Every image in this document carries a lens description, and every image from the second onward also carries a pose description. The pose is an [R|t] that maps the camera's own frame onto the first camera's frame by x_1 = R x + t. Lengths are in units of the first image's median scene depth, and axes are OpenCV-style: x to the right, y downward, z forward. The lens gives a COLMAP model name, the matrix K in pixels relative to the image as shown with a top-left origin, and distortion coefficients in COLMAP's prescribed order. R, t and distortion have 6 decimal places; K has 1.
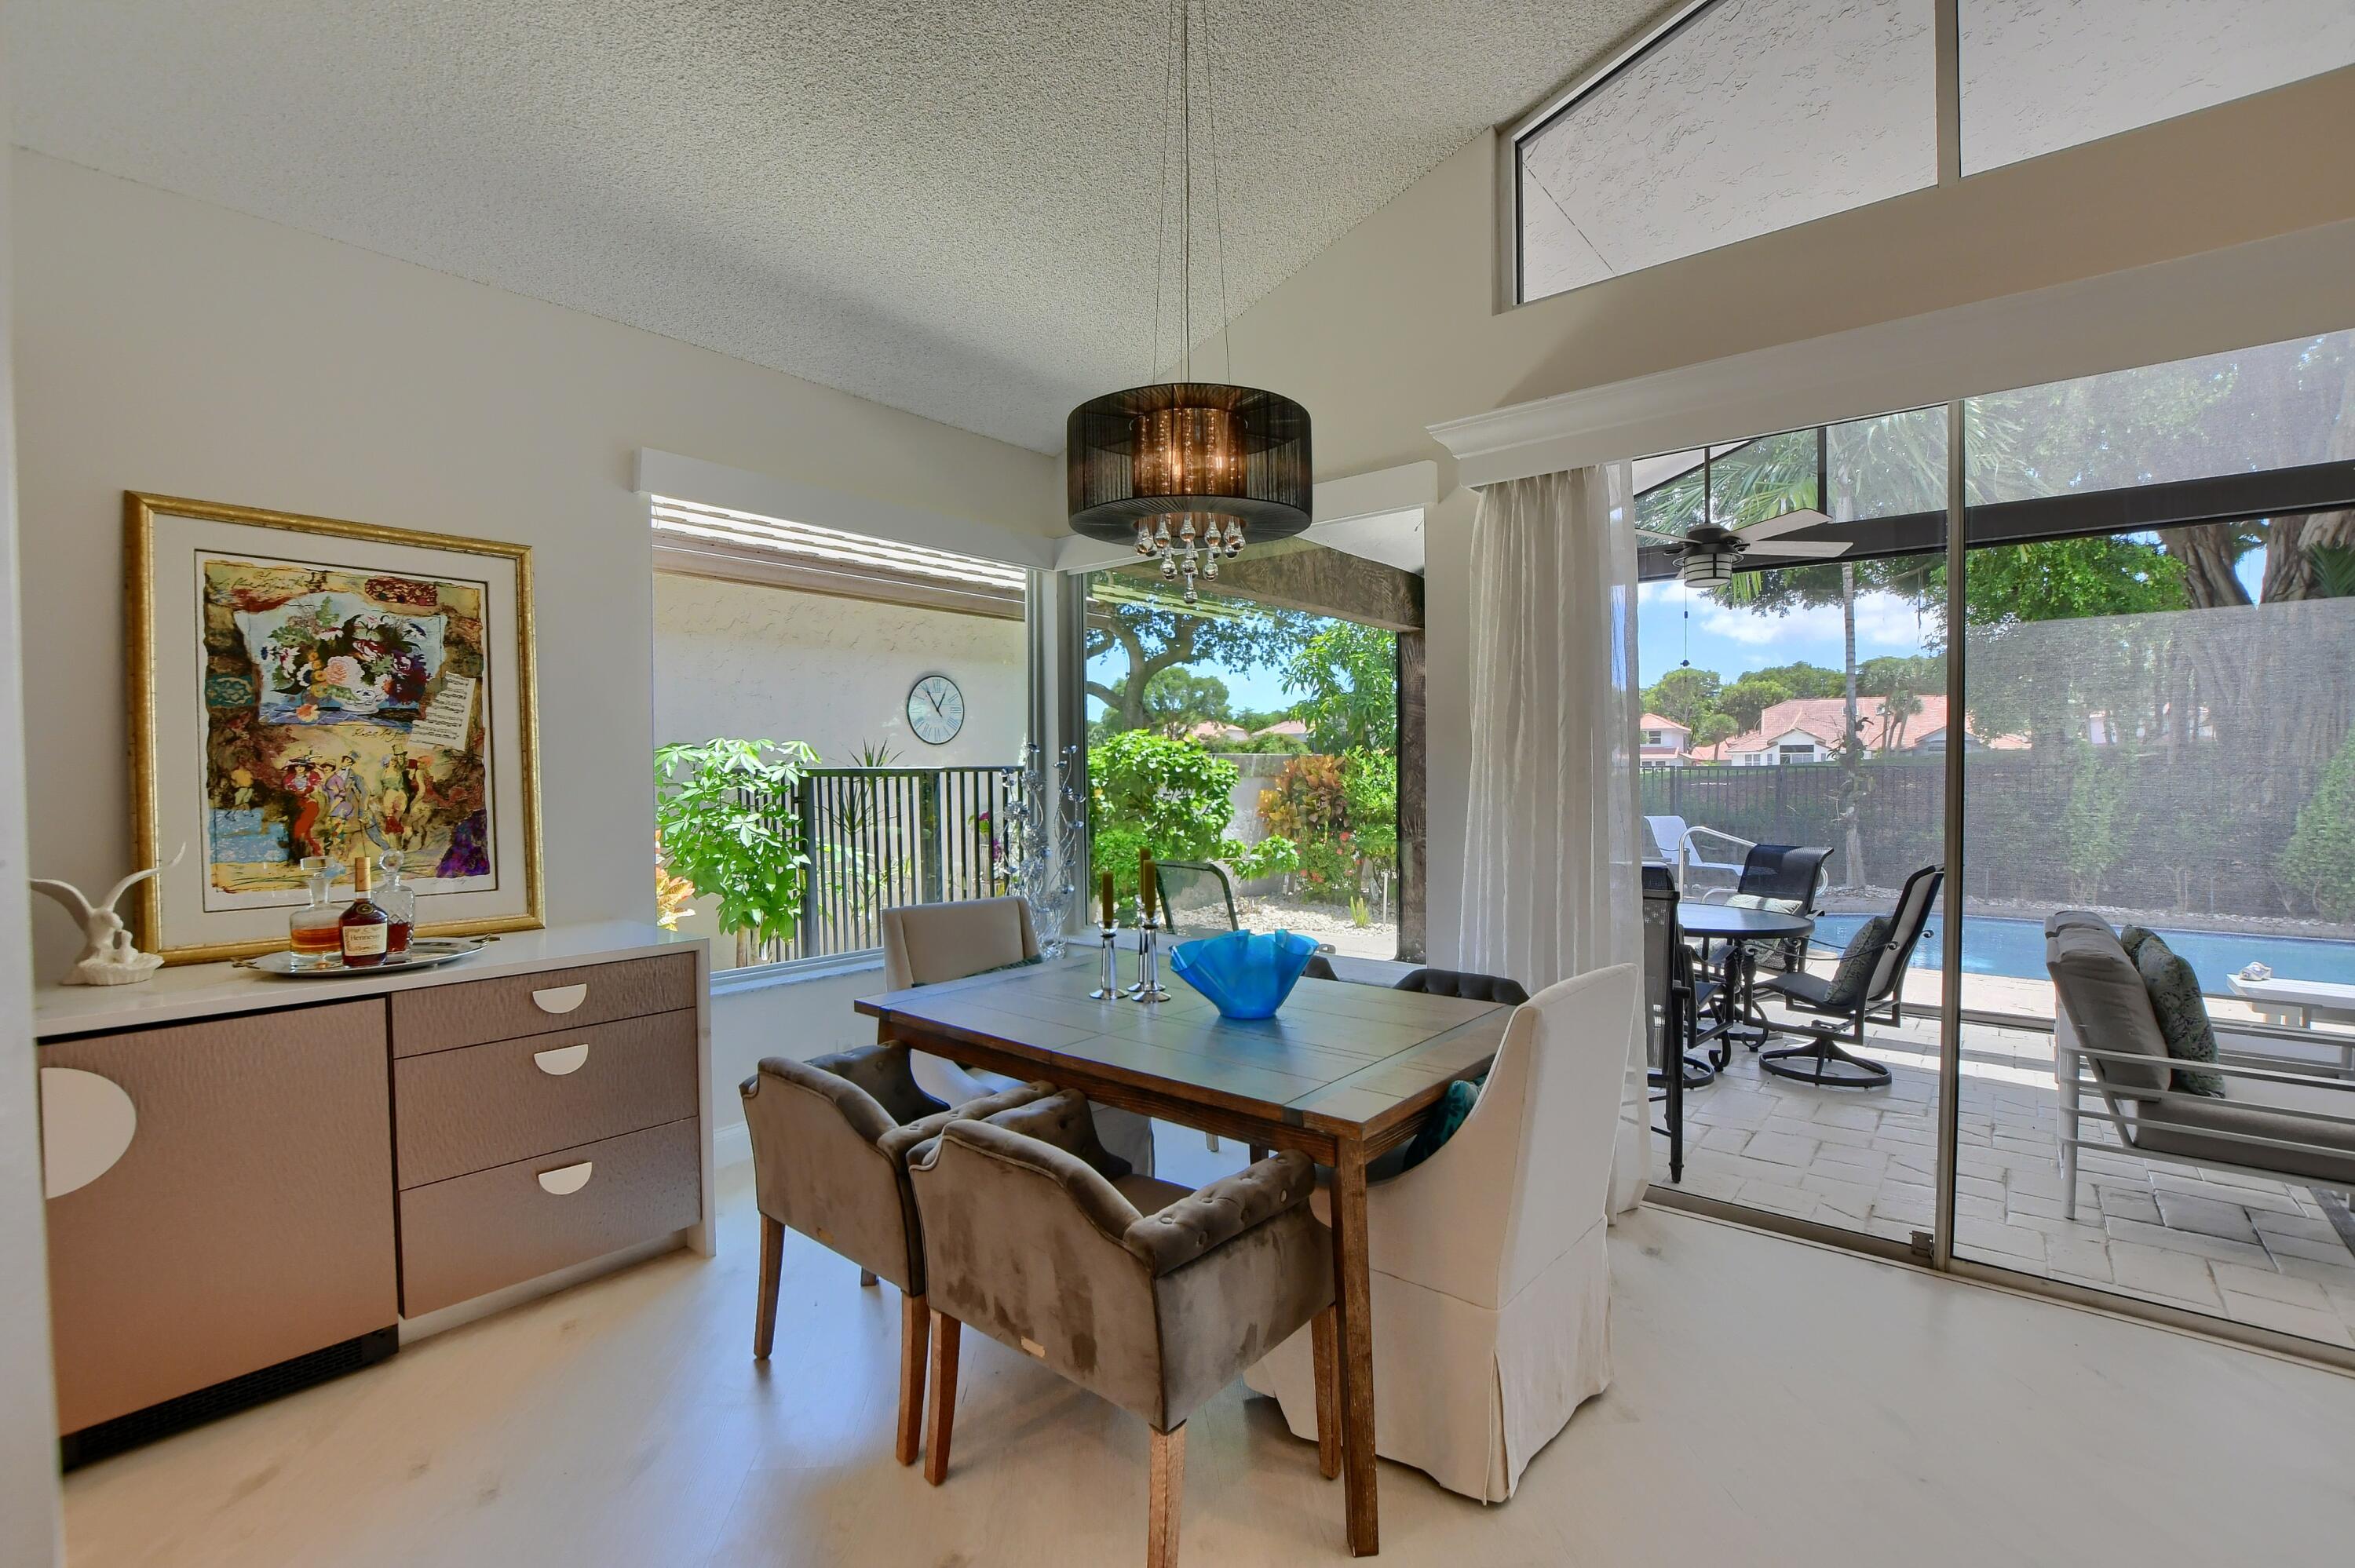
lens RADIAL K [[1039.8, 0, 1170.1], [0, 1039.8, 786.7], [0, 0, 1]] dist [-0.029829, 0.003124]
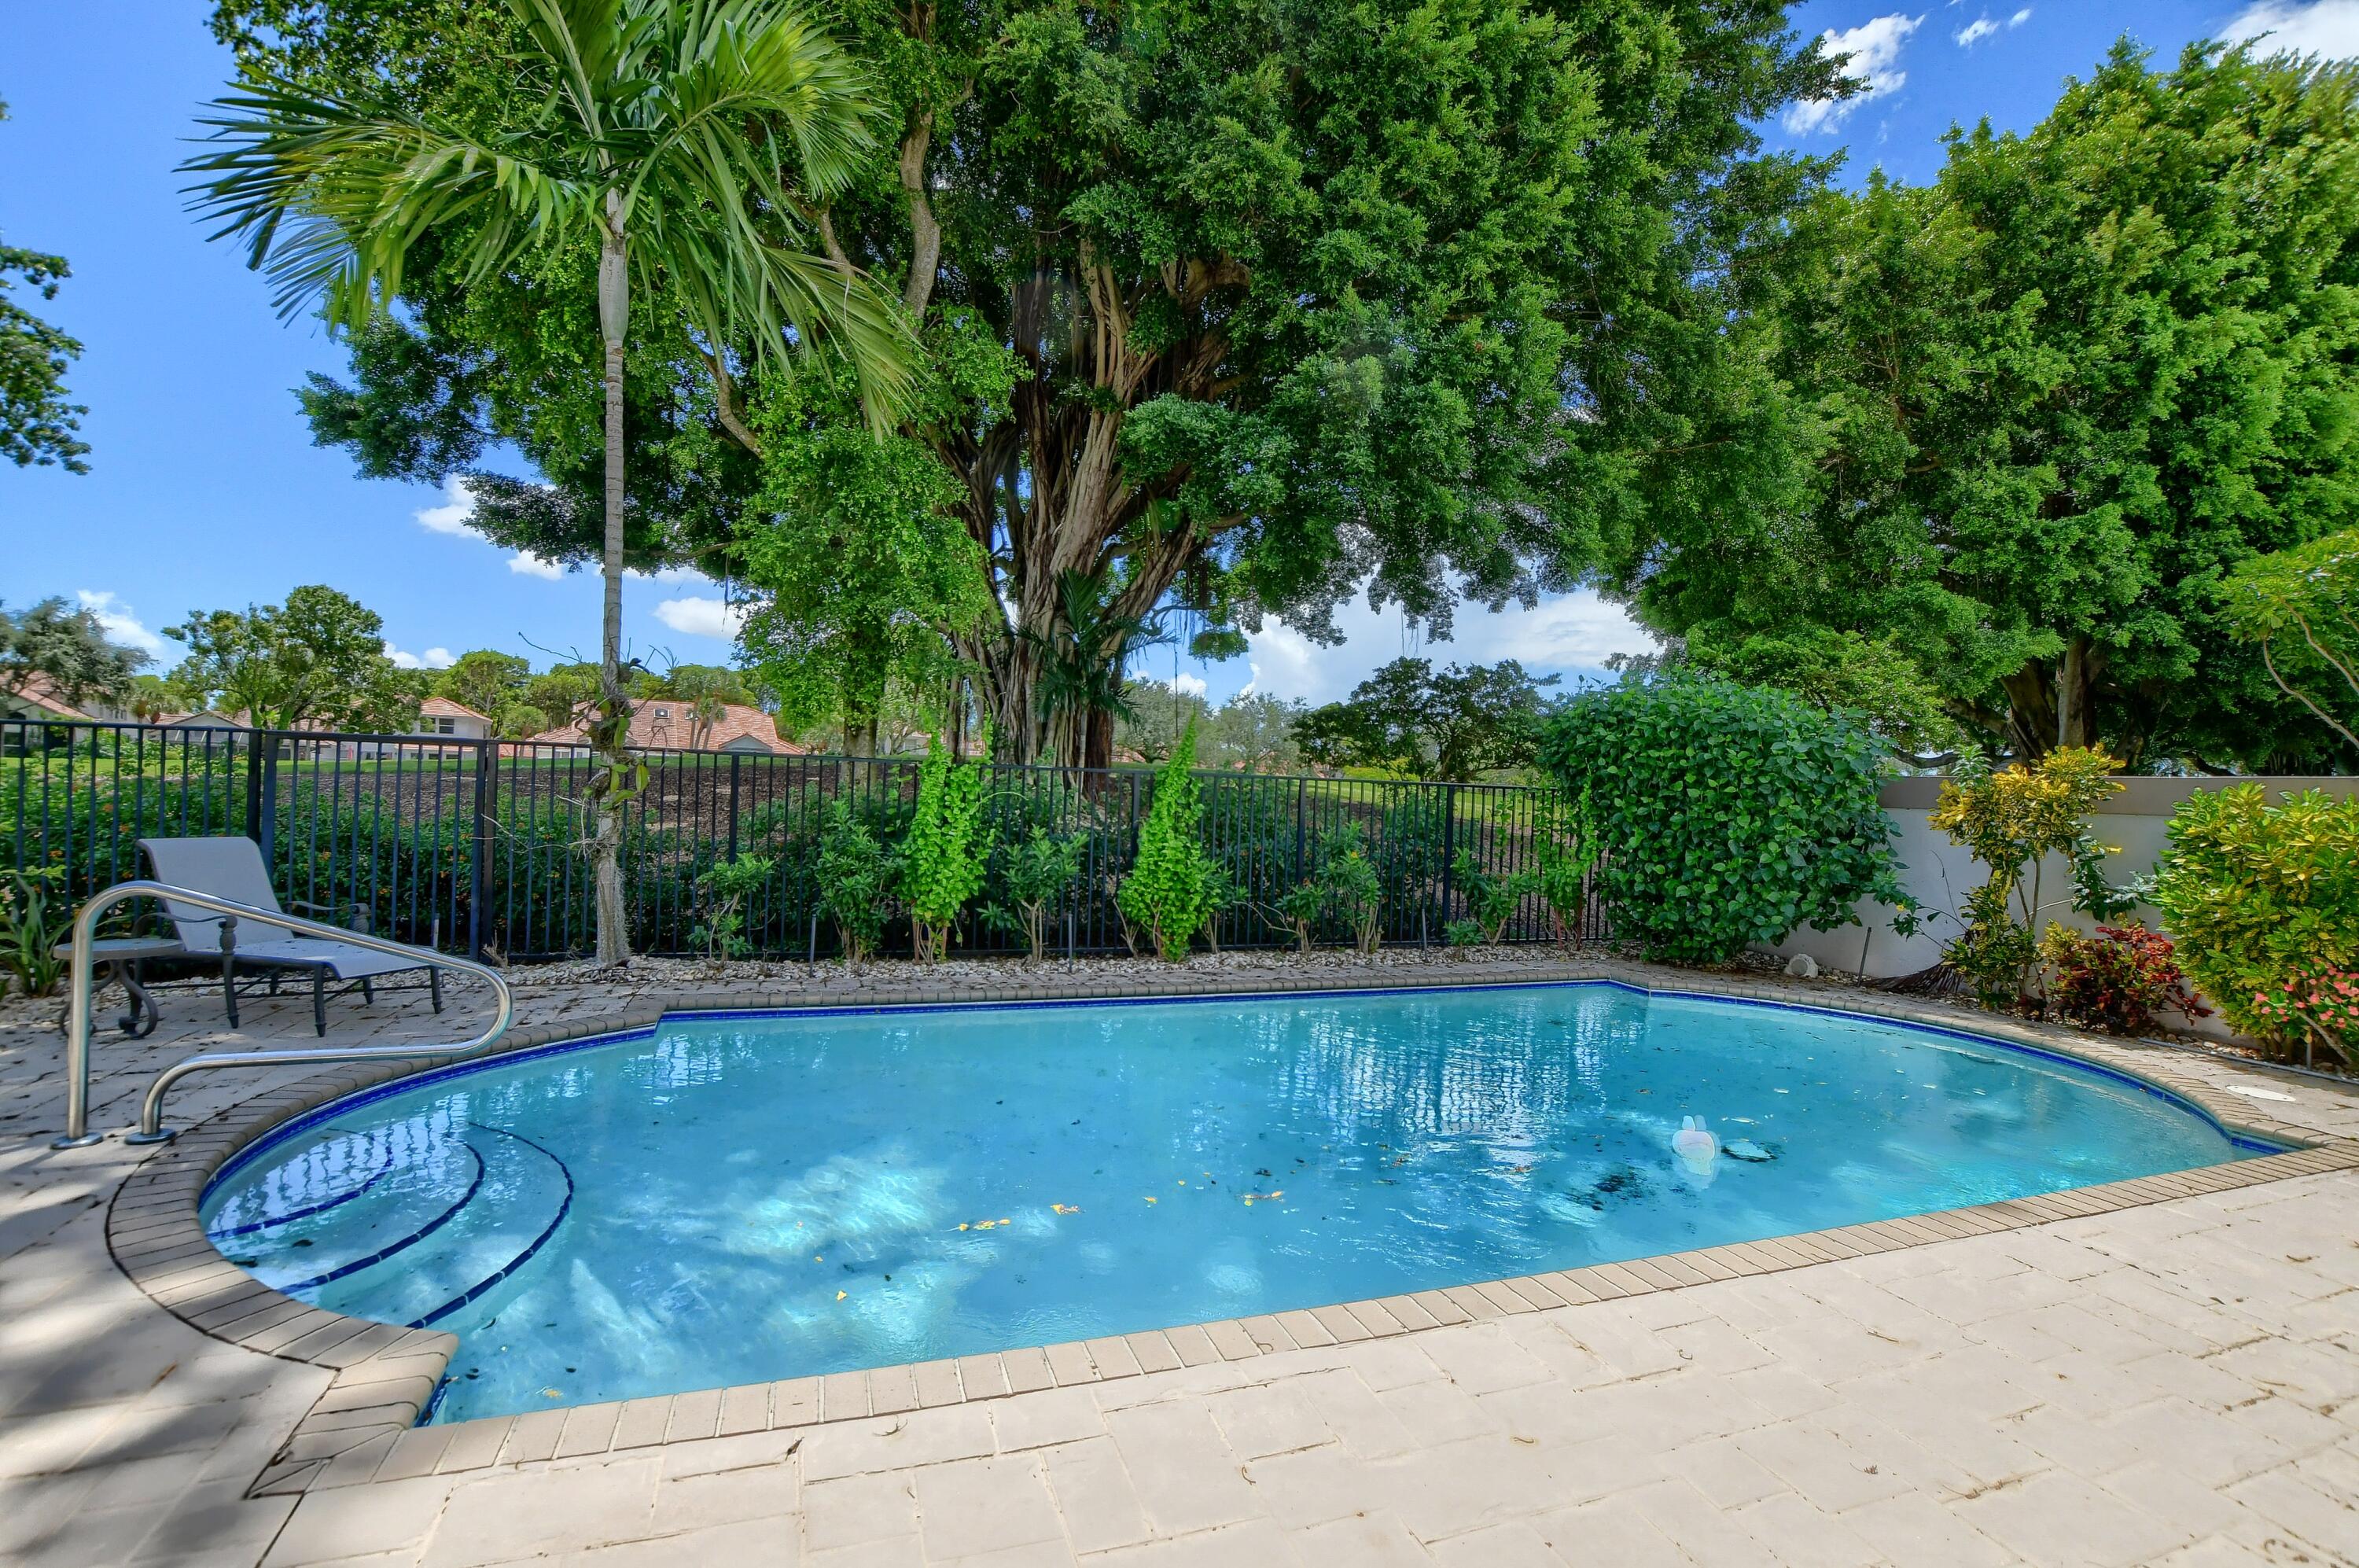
lens RADIAL K [[1041.7, 0, 1172.7], [0, 1041.7, 792.4], [0, 0, 1]] dist [-0.029829, 0.003124]
pose [[0.503600, 0.019947, 0.863707, 0.224307], [-0.023998, 0.999671, -0.009094, 0.002125], [-0.863604, -0.016147, 0.503913, 0.305085]]
